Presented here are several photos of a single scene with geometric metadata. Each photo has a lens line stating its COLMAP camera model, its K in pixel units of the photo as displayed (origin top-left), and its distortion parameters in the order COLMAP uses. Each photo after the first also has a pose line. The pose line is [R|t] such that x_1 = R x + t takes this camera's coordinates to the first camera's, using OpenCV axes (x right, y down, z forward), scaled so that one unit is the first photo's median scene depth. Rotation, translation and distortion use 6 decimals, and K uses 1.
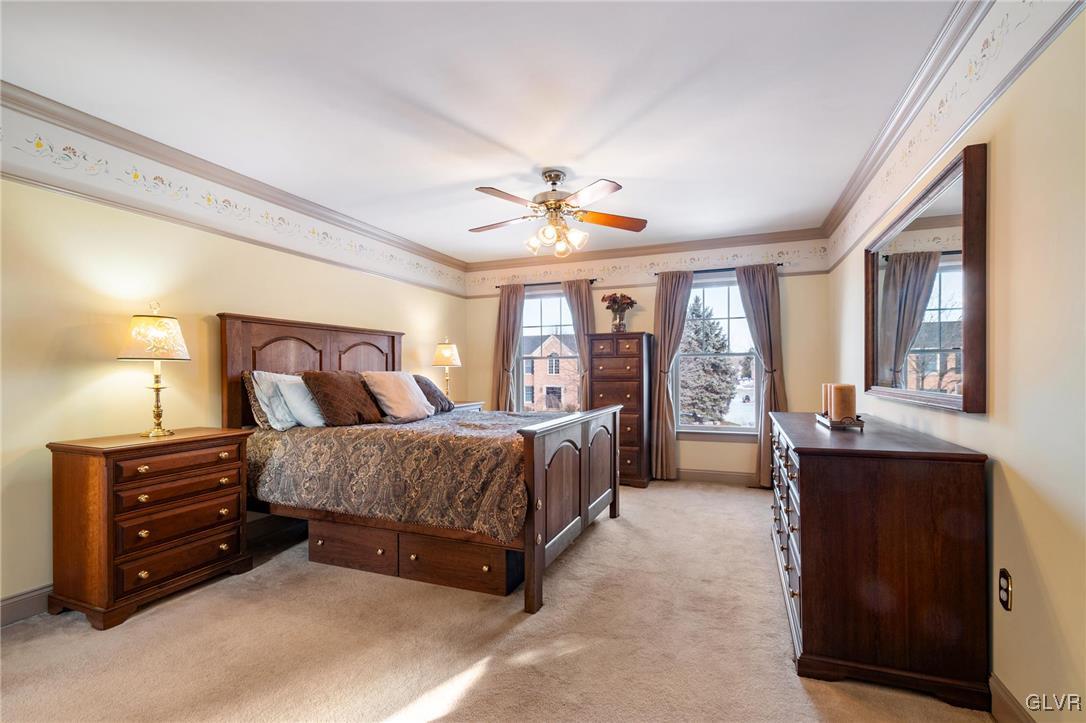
lens RADIAL K [[500.9, 0, 546.5], [0, 500.9, 372.9], [0, 0, 1]] dist [0.000131, -0.000194]
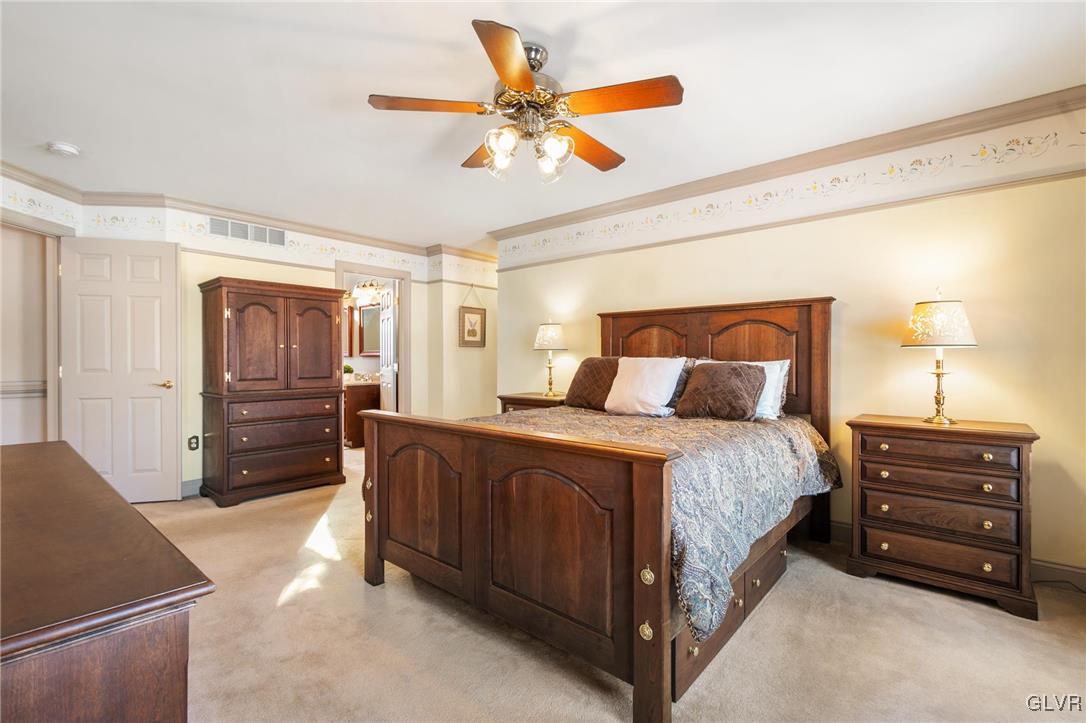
lens RADIAL K [[472.6, 0, 543.0], [0, 472.6, 361.5], [0, 0, 1]] dist [0.000410, 0.000123]
pose [[-0.319973, 0.010788, -0.947365, 0.508519], [0.000580, 0.999937, 0.011191, -0.003900], [0.947427, 0.003031, -0.319959, 1.052064]]
